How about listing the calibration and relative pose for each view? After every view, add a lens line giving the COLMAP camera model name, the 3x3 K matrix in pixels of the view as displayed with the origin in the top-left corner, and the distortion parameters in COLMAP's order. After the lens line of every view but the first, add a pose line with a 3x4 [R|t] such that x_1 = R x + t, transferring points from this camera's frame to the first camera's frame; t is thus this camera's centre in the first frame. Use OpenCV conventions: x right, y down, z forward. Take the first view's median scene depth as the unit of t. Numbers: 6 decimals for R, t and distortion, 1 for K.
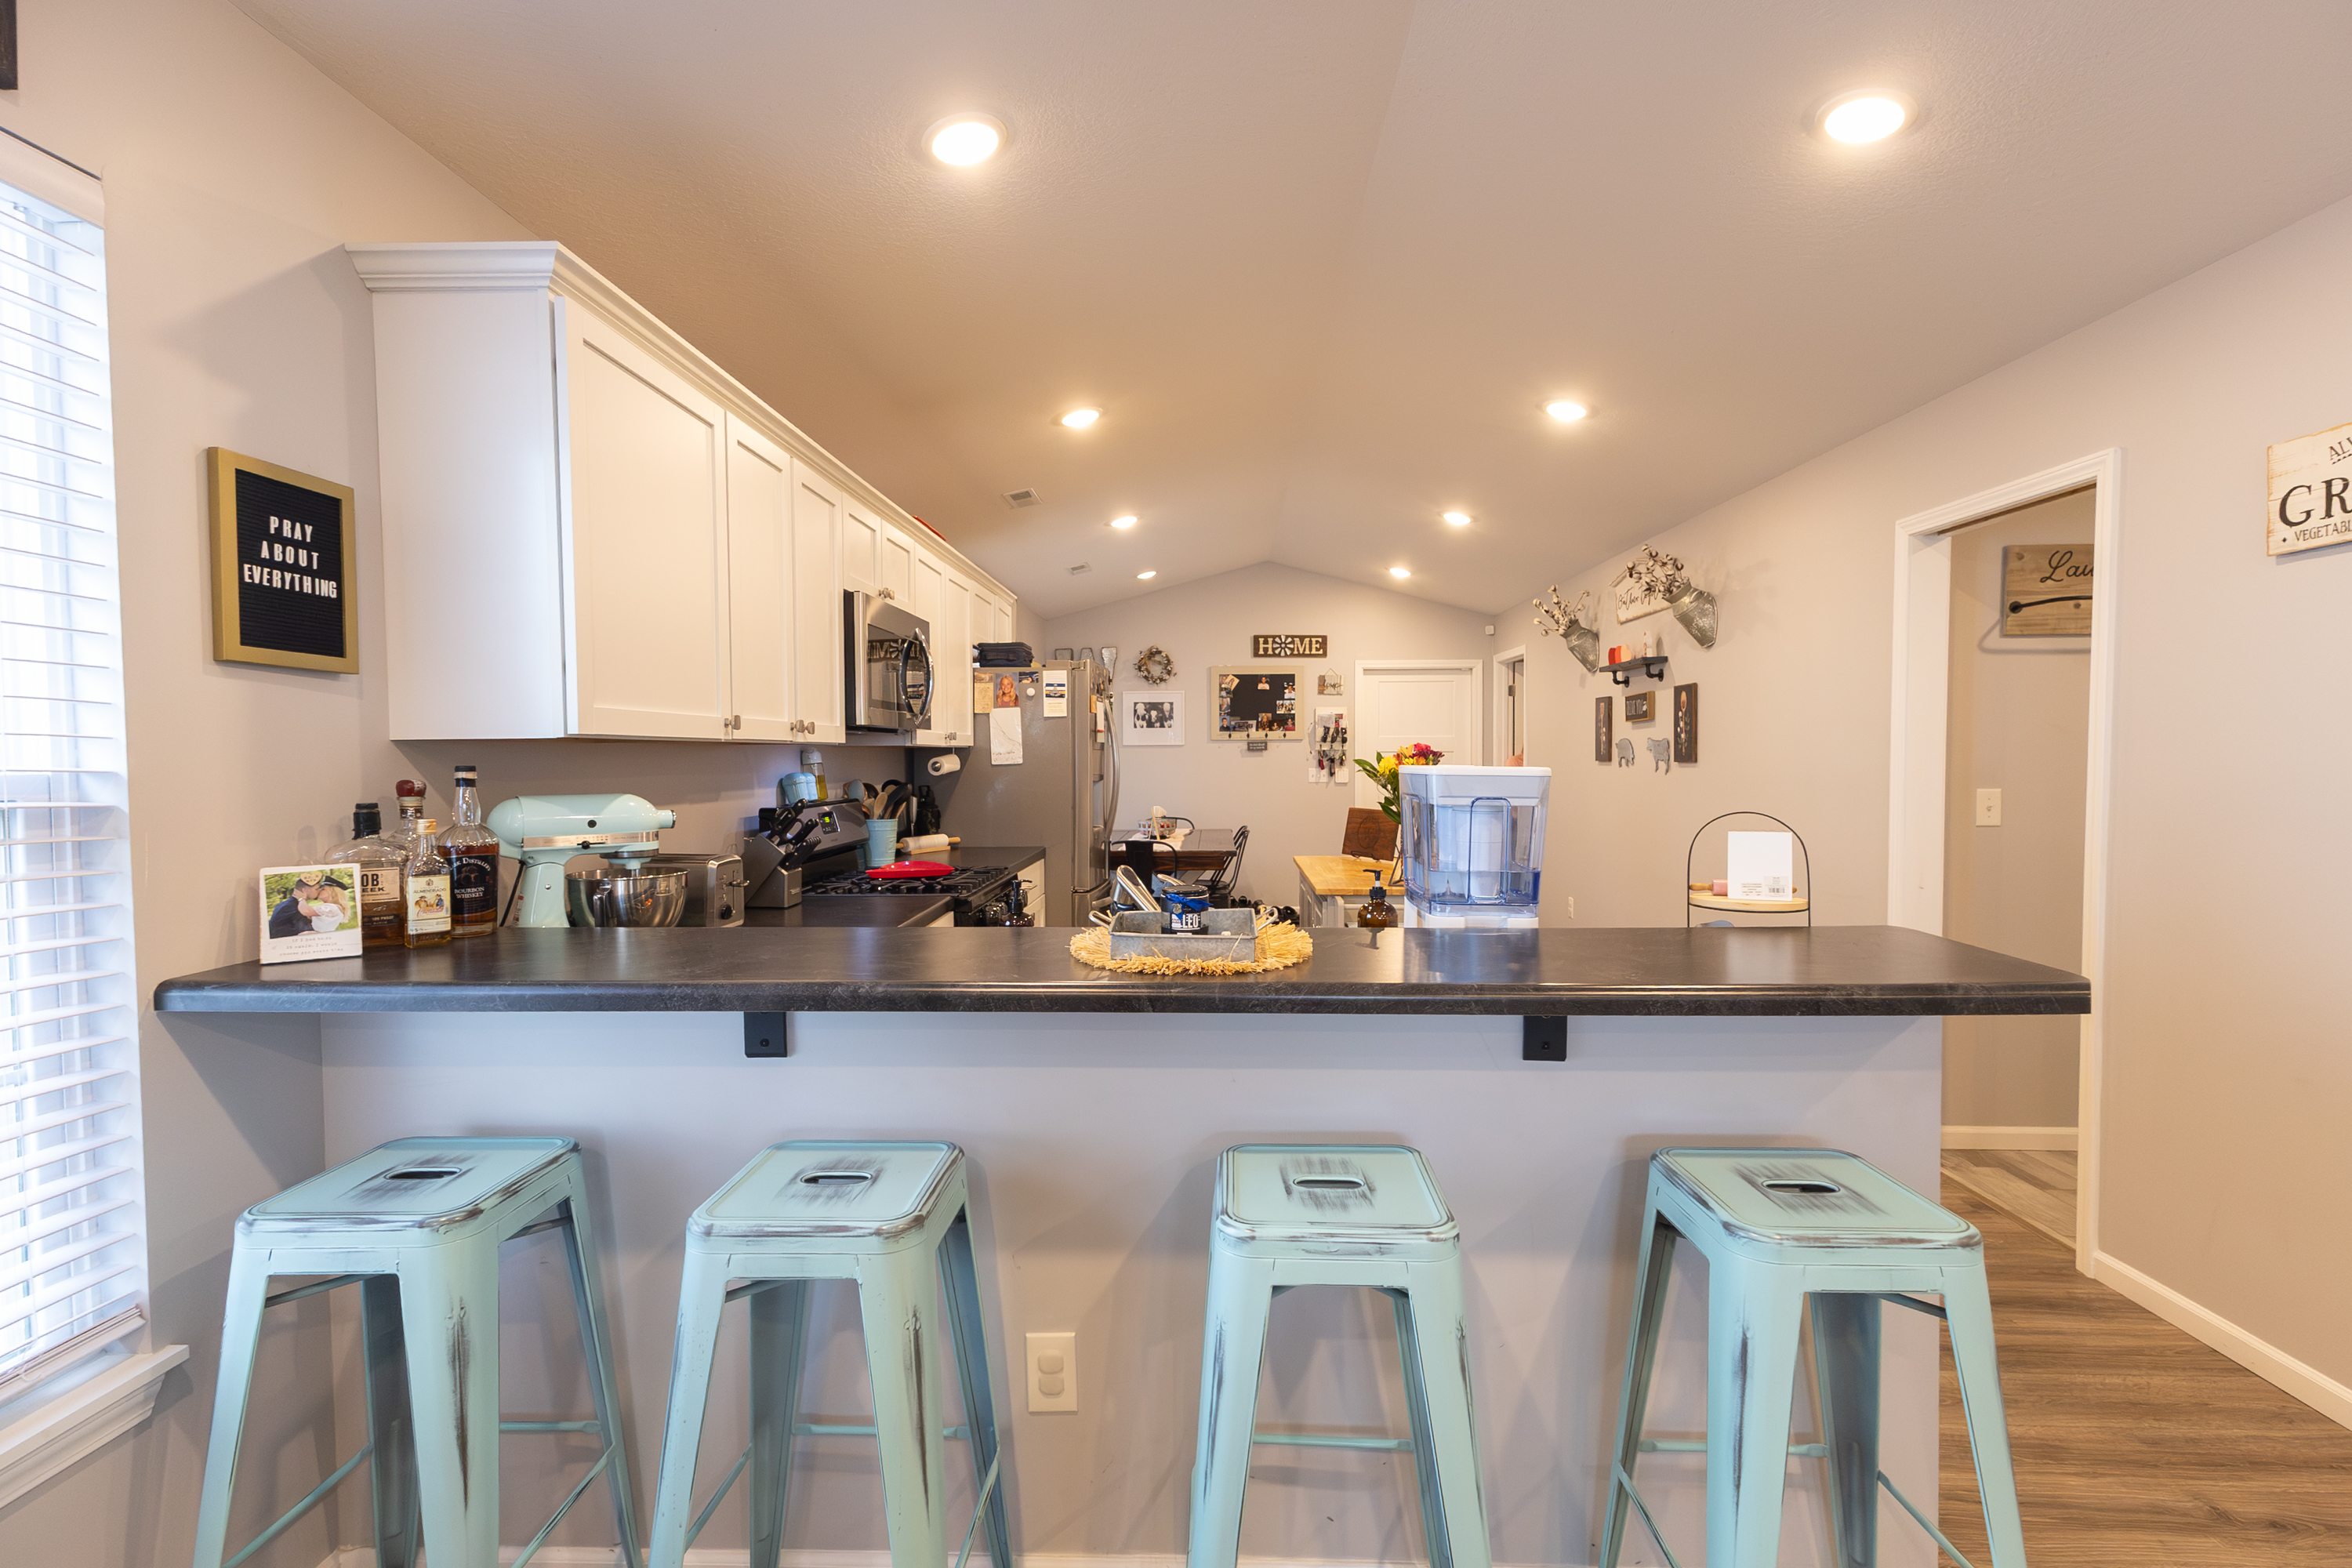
lens RADIAL K [[1077.1, 0, 1175.6], [0, 1077.1, 785.8], [0, 0, 1]] dist [0.023335, -0.006135]
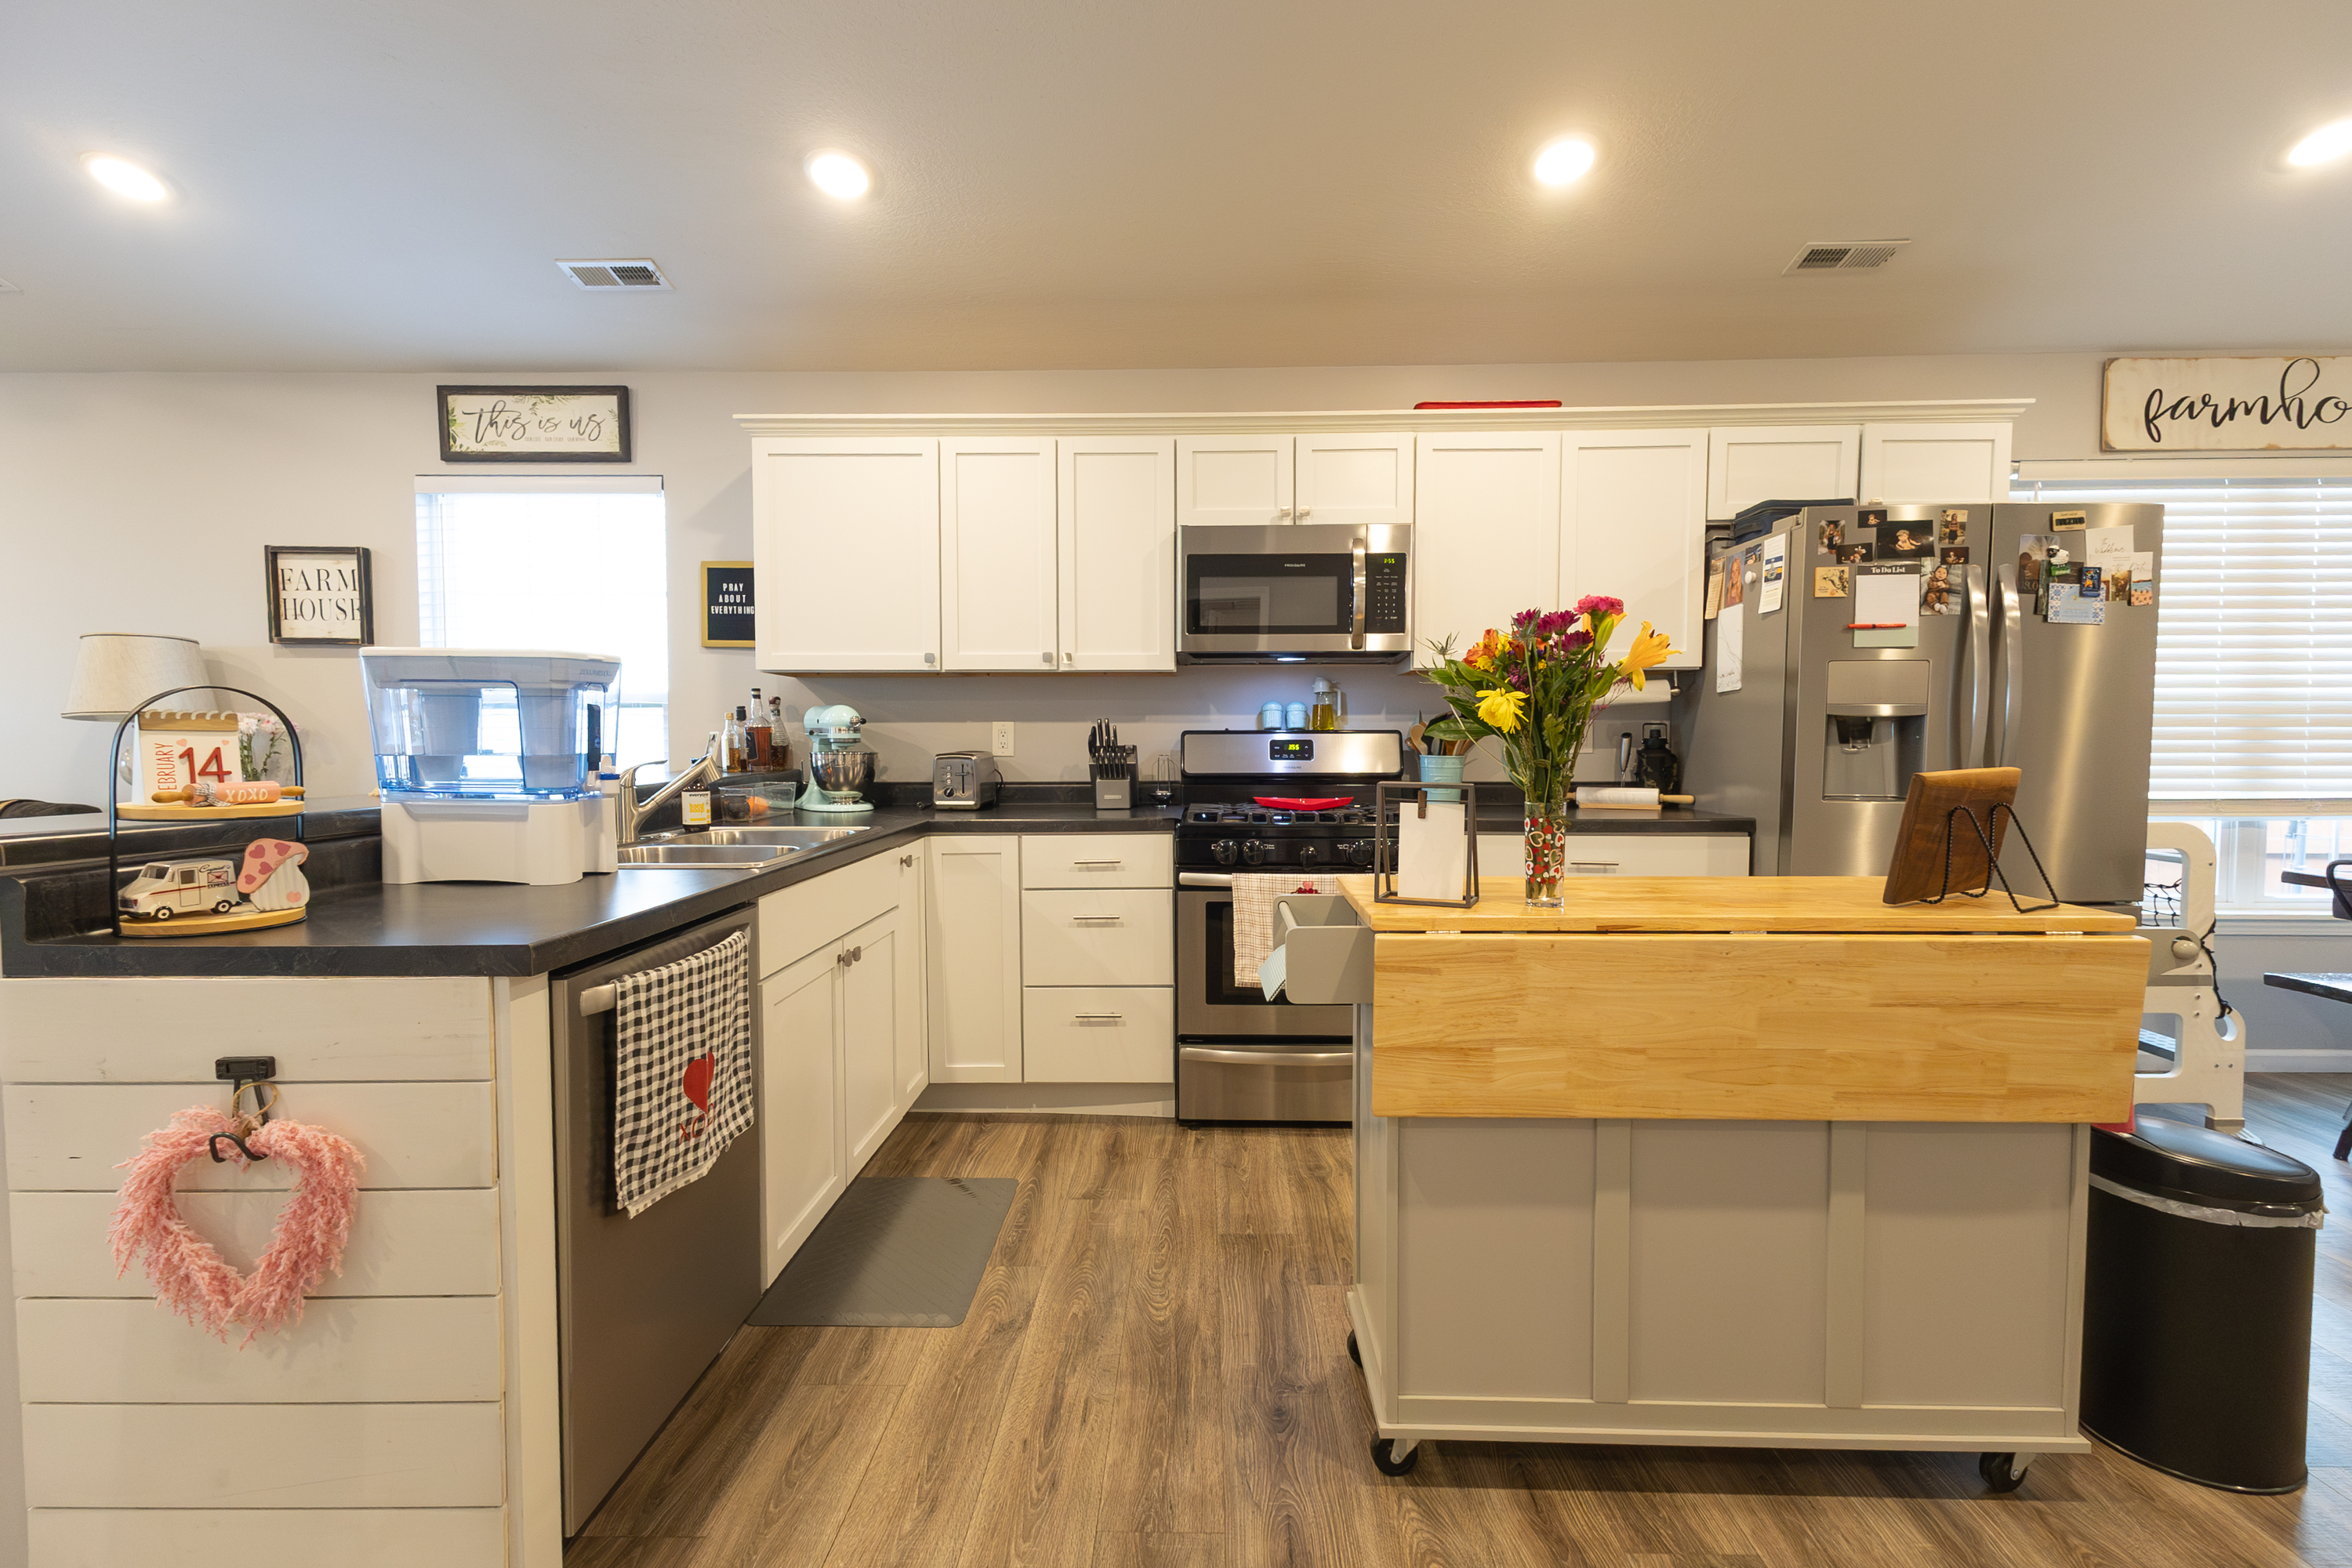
lens RADIAL K [[1077.1, 0, 1180.0], [0, 1077.1, 784.4], [0, 0, 1]] dist [0.023335, -0.006135]
pose [[0.019506, 0.048414, -0.998637, 0.283700], [-0.029011, 0.998434, 0.047838, 0.008673], [0.999389, 0.028038, 0.020880, 0.354808]]
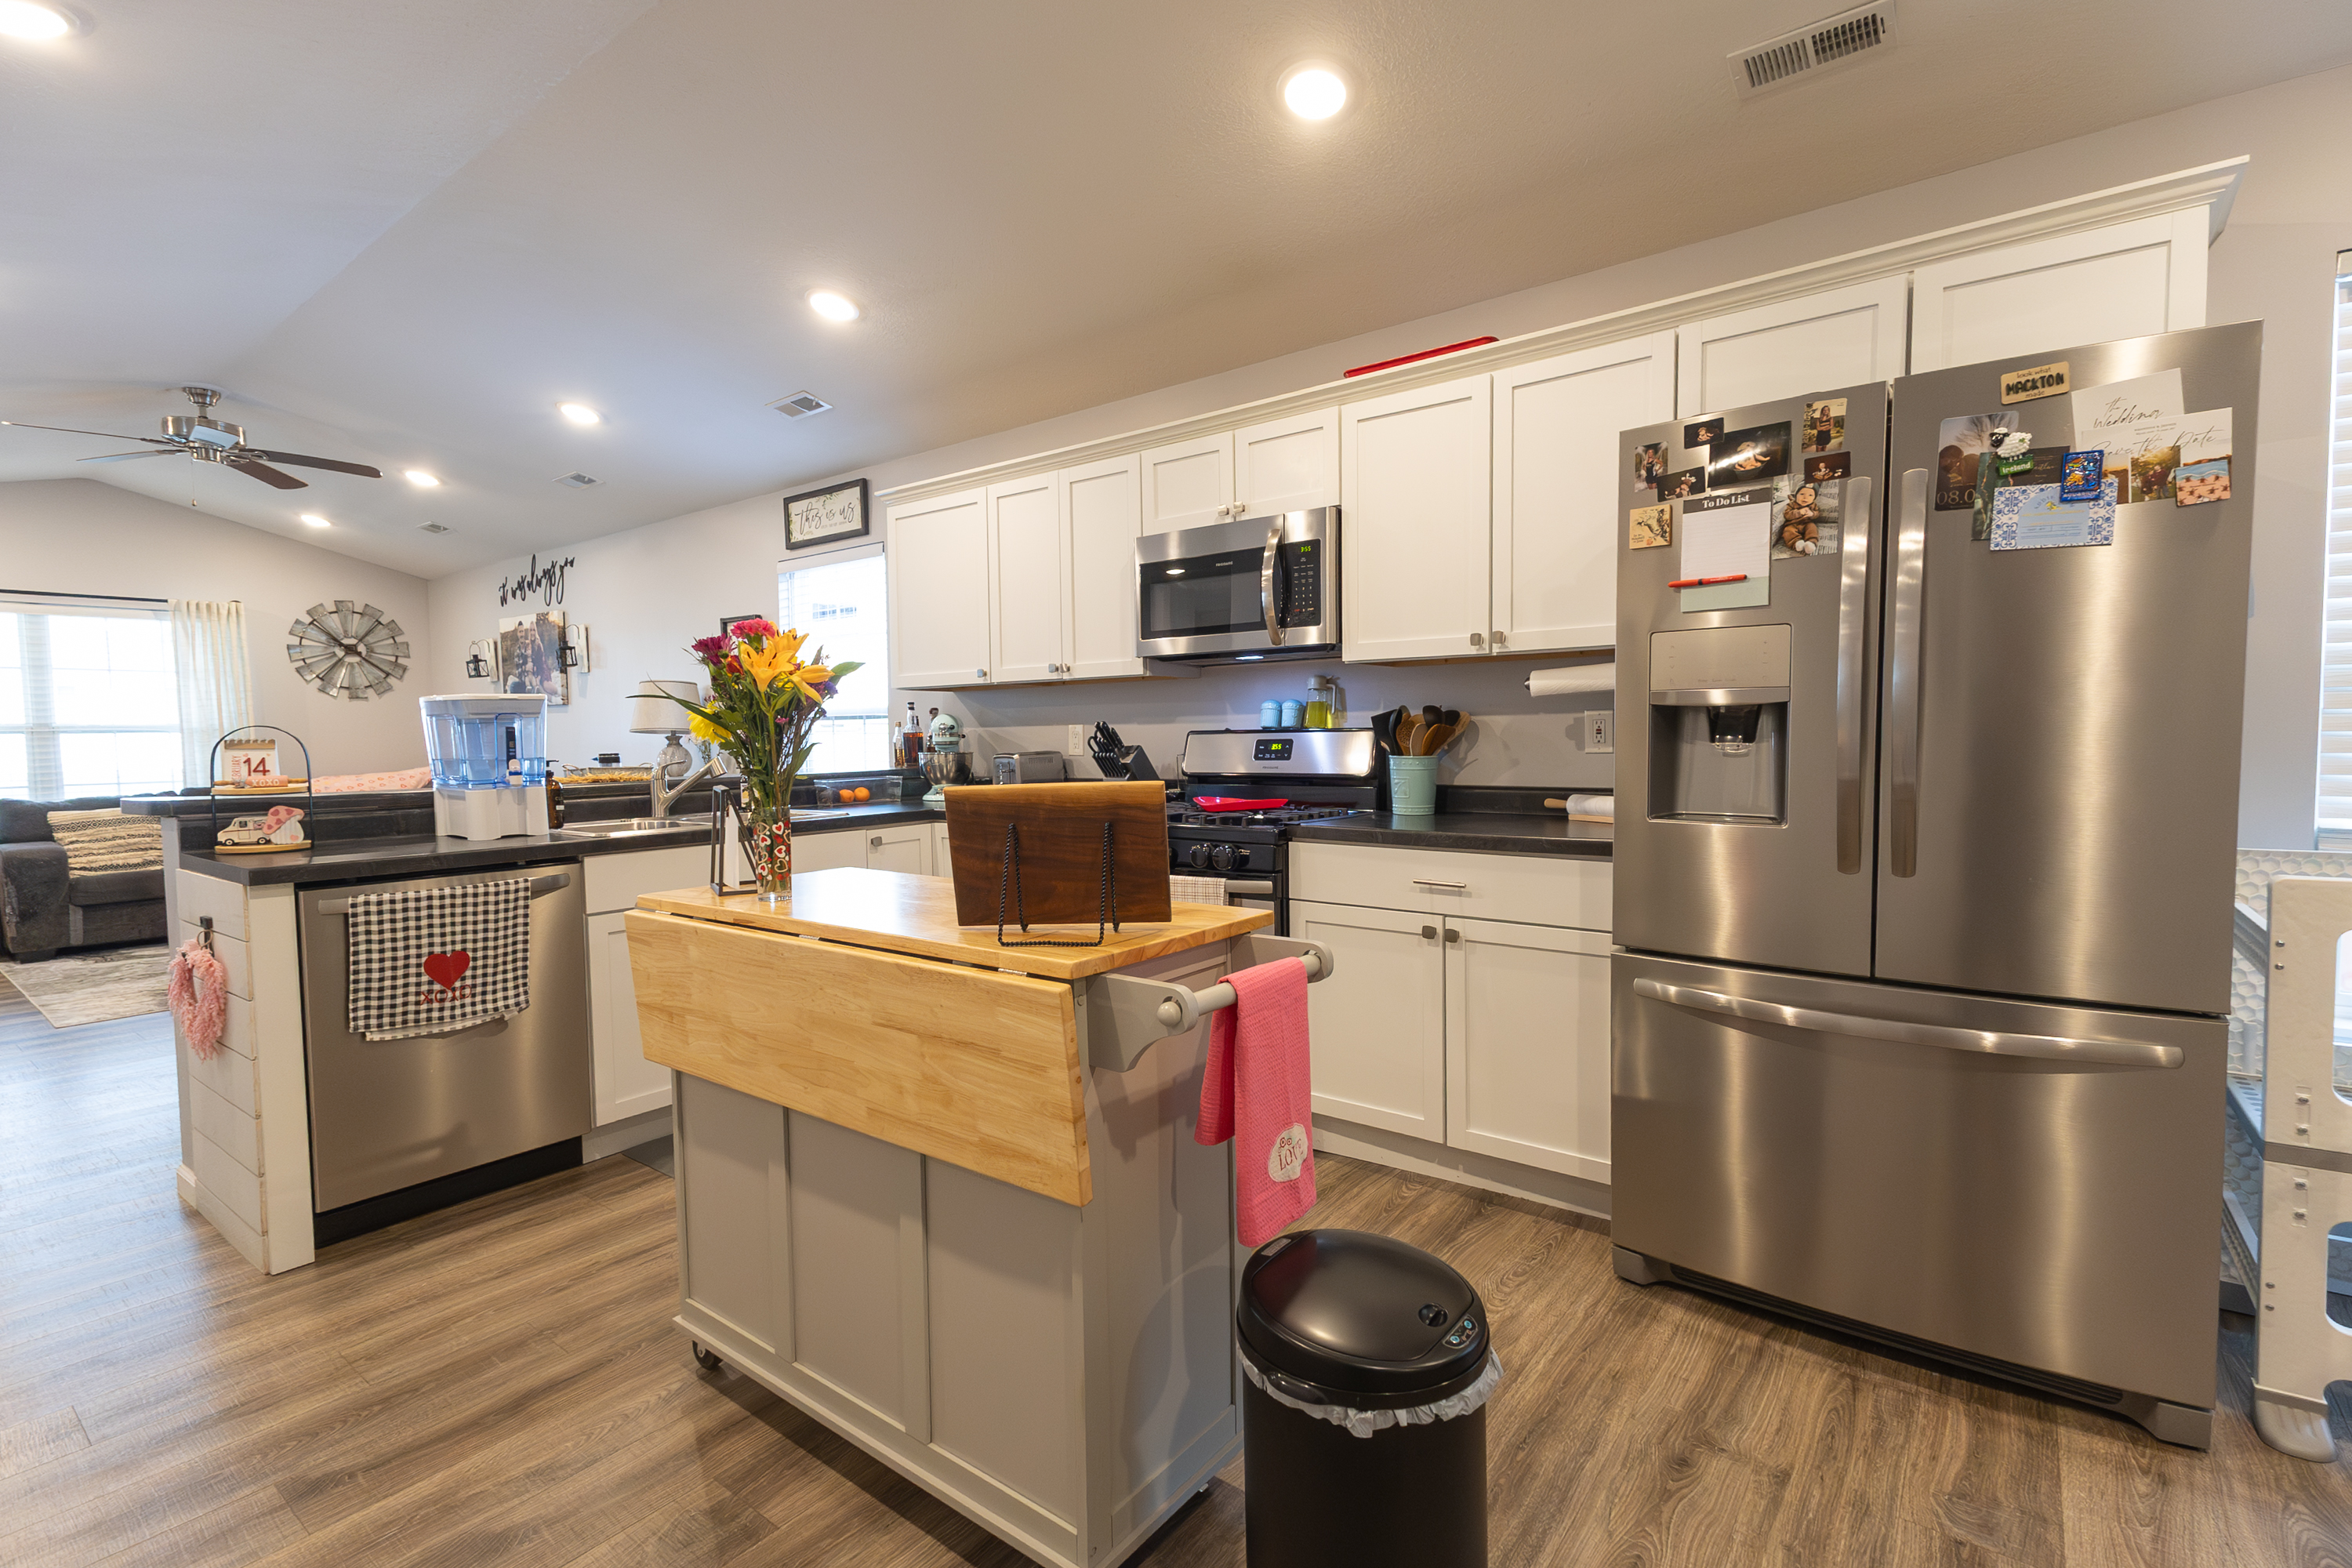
lens RADIAL K [[1077.1, 0, 1175.5], [0, 1077.1, 782.0], [0, 0, 1]] dist [0.023335, -0.006135]
pose [[-0.578788, 0.050003, -0.813943, 0.219964], [-0.006859, 0.997785, 0.066174, -0.000570], [0.815449, 0.043884, -0.577163, 0.614043]]
